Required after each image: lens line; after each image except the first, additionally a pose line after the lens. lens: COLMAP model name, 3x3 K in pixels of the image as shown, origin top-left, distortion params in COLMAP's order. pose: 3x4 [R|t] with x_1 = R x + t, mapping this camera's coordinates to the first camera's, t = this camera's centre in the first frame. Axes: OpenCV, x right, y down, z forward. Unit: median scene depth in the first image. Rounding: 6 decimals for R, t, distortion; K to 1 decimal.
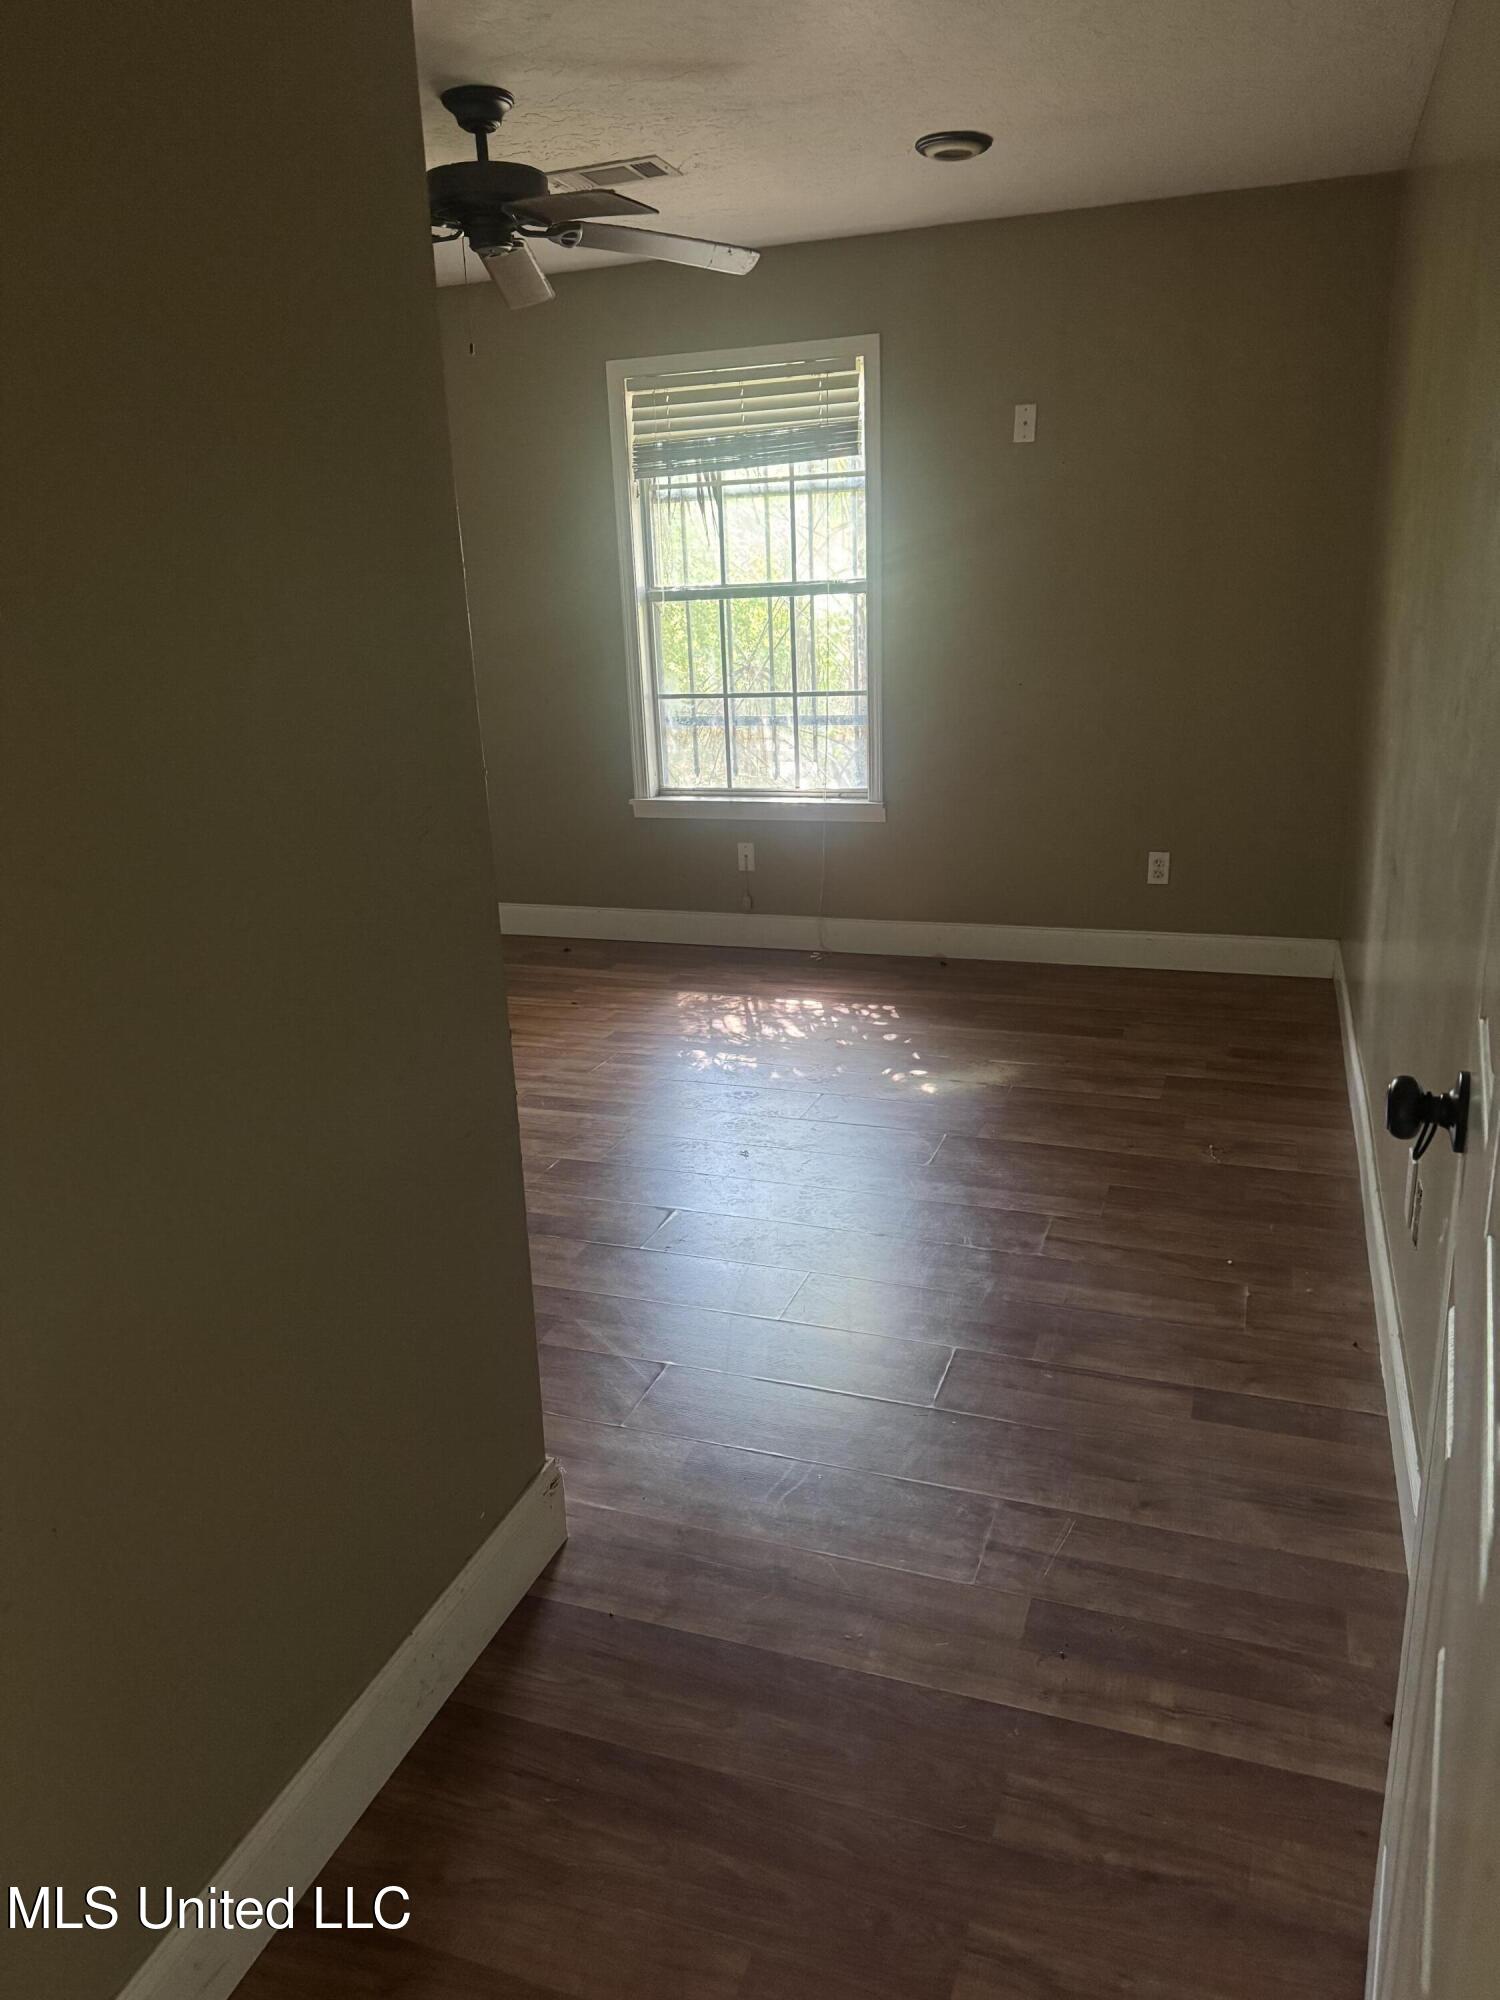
lens RADIAL K [[1408.3, 0, 759.4], [0, 1408.3, 1015.4], [0, 0, 1]] dist [0.023609, -0.022944]
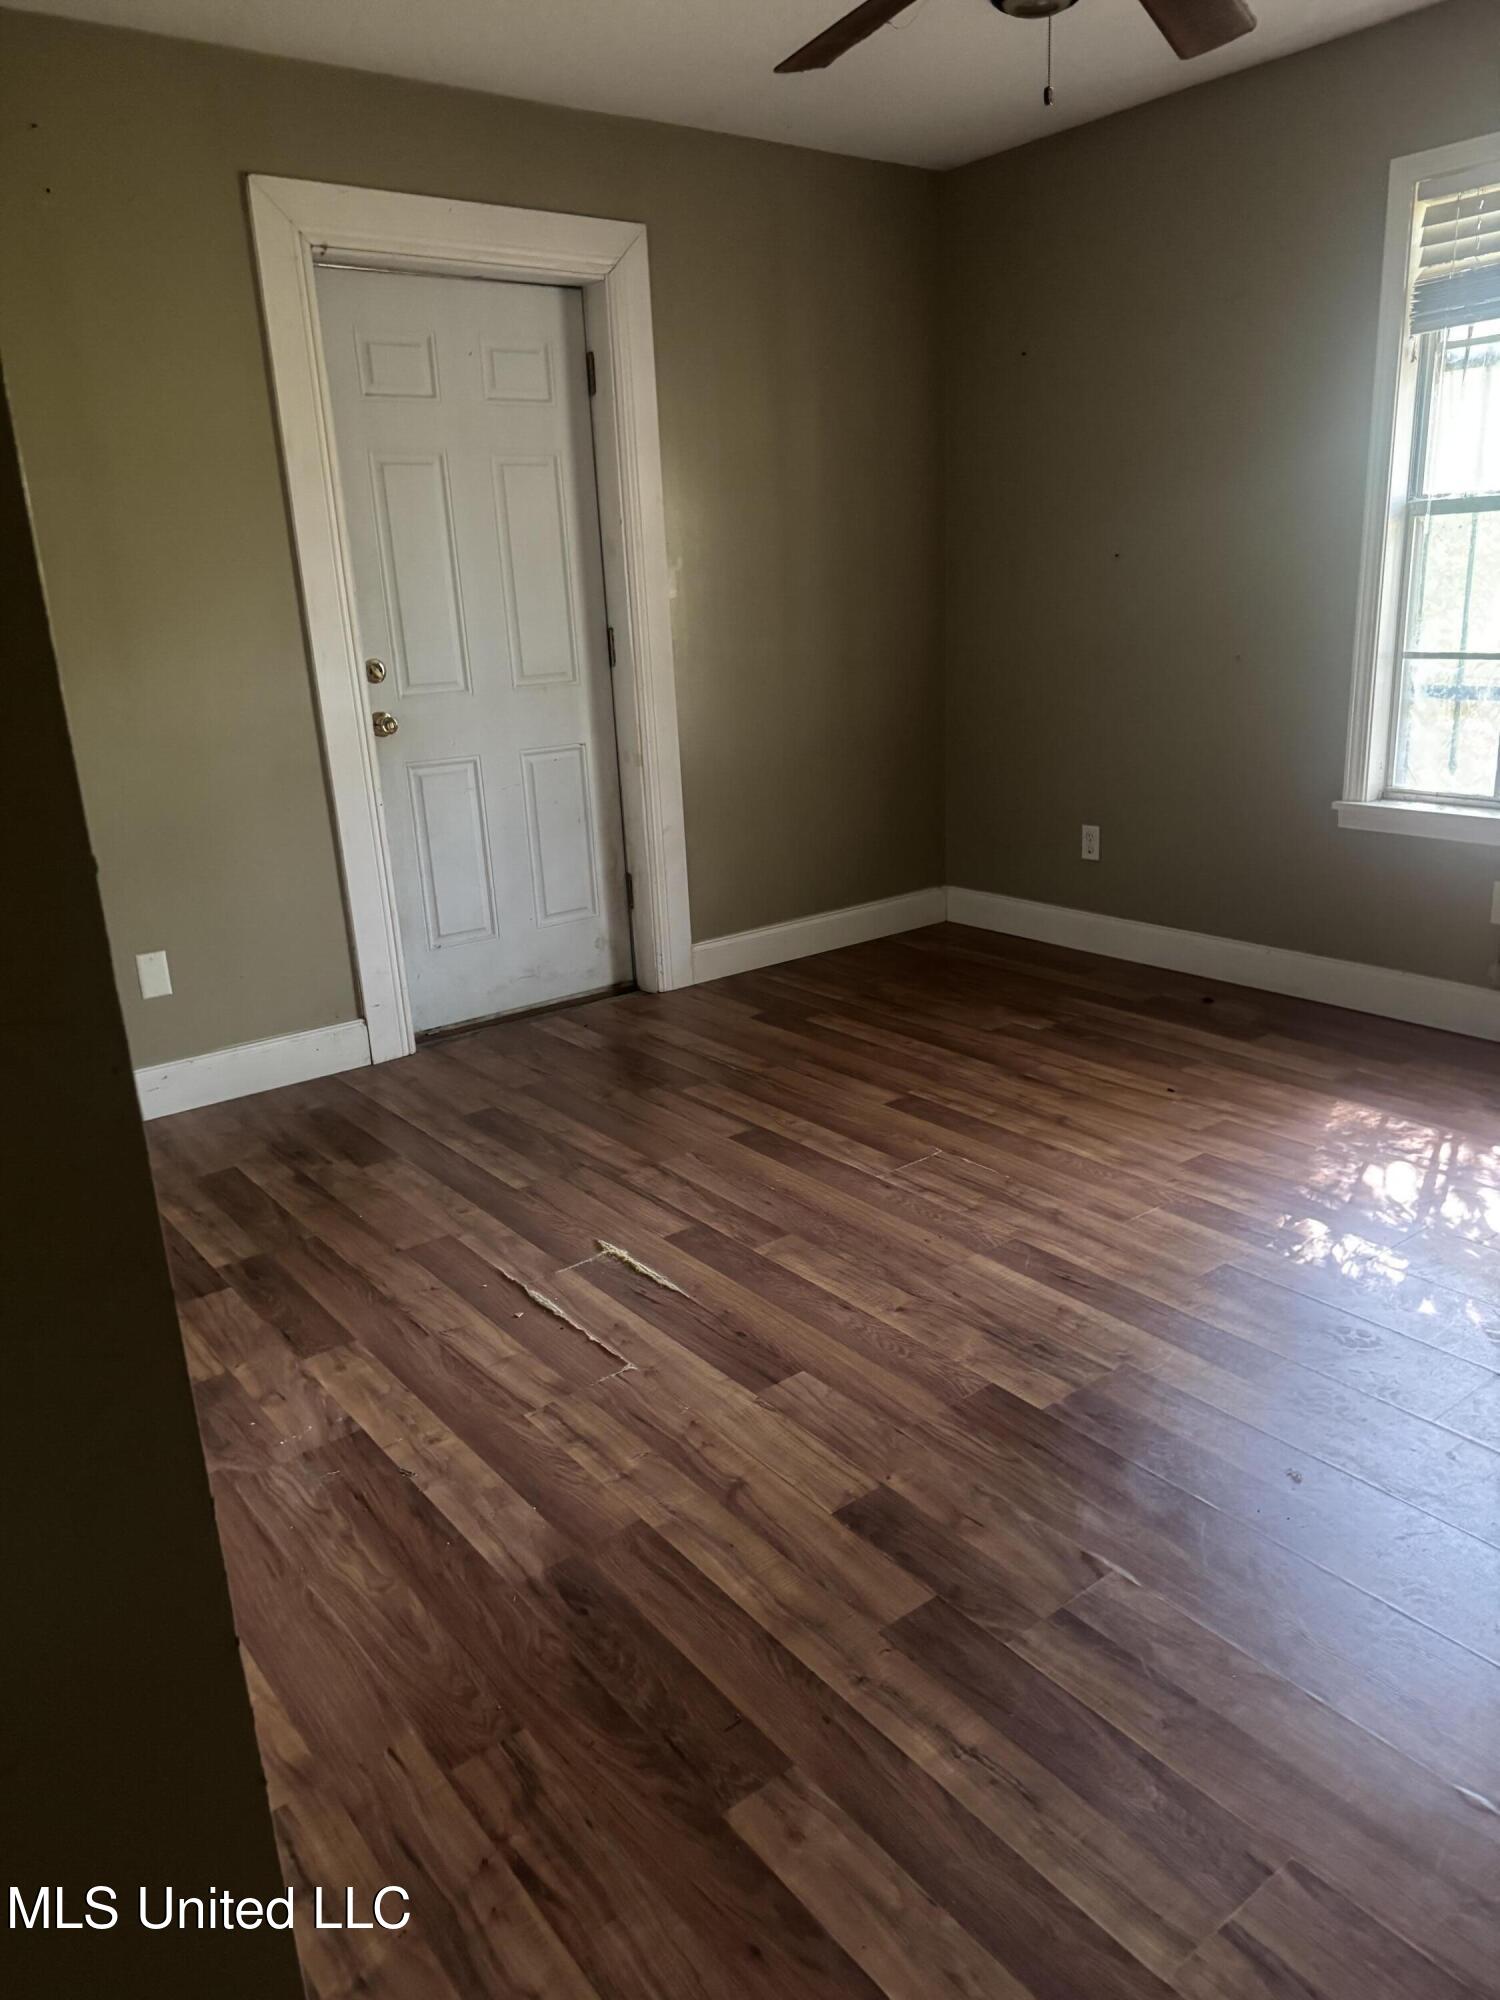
lens RADIAL K [[1408.3, 0, 791.4], [0, 1408.3, 957.8], [0, 0, 1]] dist [0.023609, -0.022944]
pose [[0.845432, 0.147305, -0.513368, 0.056471], [-0.150661, 0.987953, 0.035367, -0.068180], [0.512393, 0.047444, 0.857440, 0.300230]]
